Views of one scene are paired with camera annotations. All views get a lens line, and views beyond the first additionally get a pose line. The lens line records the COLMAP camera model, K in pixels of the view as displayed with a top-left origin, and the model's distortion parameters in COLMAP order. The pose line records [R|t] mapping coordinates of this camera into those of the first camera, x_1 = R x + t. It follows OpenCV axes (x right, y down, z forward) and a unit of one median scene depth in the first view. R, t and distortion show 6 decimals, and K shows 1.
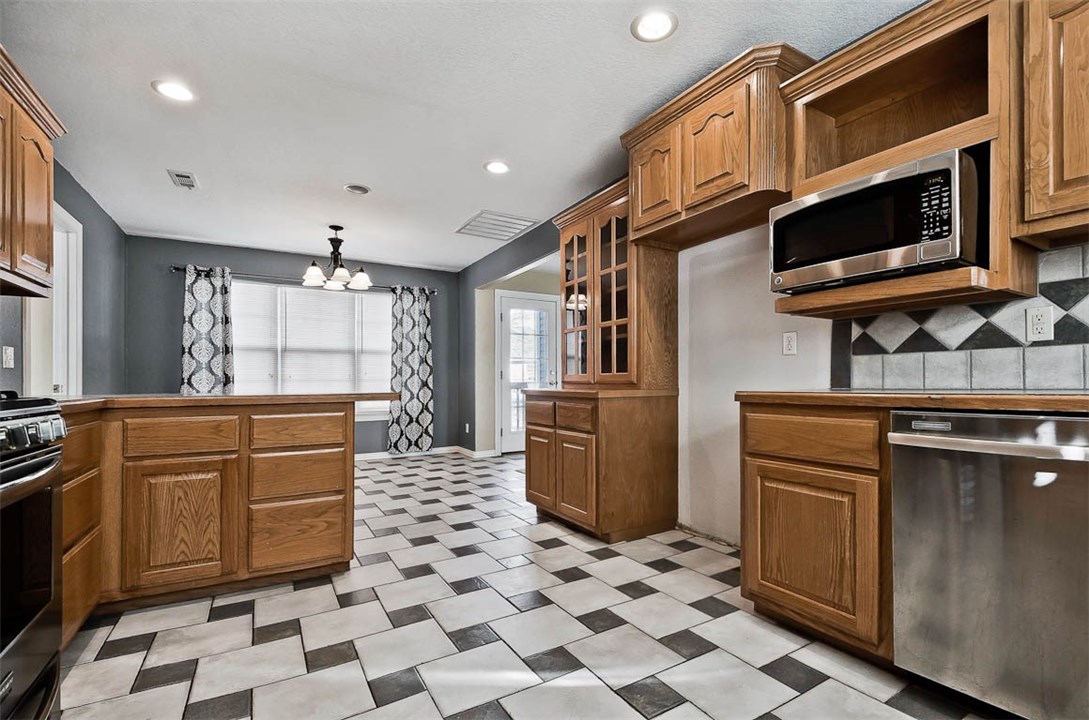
lens RADIAL K [[504.0, 0, 584.6], [0, 504.0, 379.3], [0, 0, 1]] dist [0.000770, -0.000190]
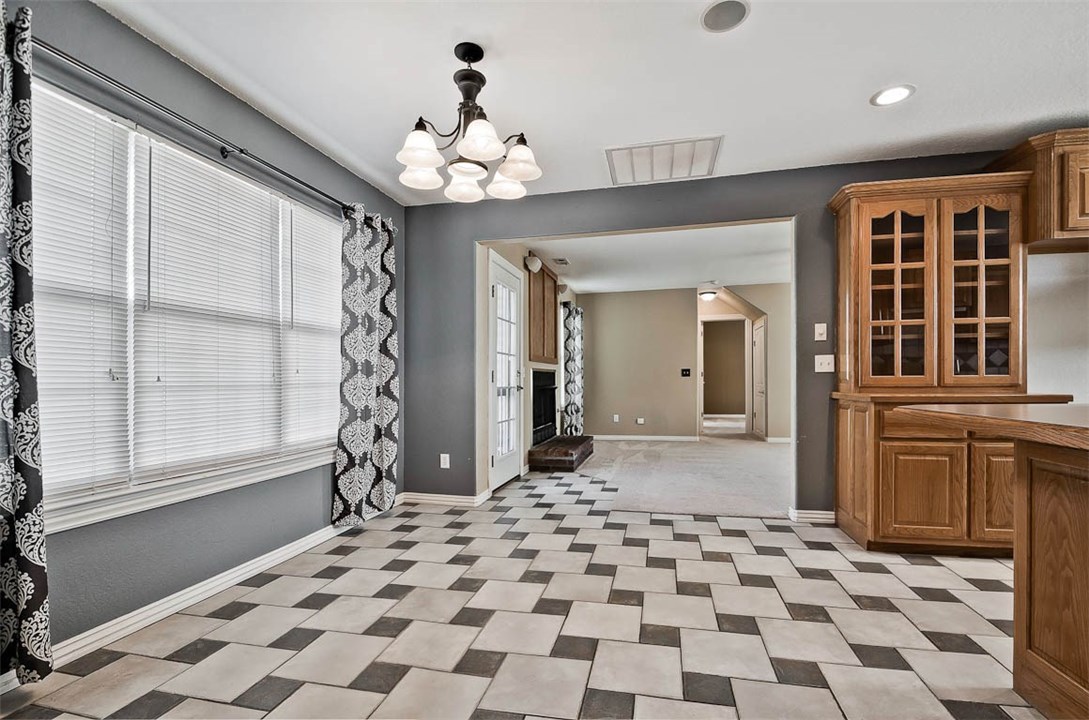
lens RADIAL K [[504.0, 0, 584.6], [0, 504.0, 379.3], [0, 0, 1]] dist [0.000770, -0.000190]
pose [[0.697184, 0.001910, 0.716889, -0.633032], [0.000344, 0.999995, -0.003000, -0.002229], [-0.716892, 0.002338, 0.697180, 0.504502]]
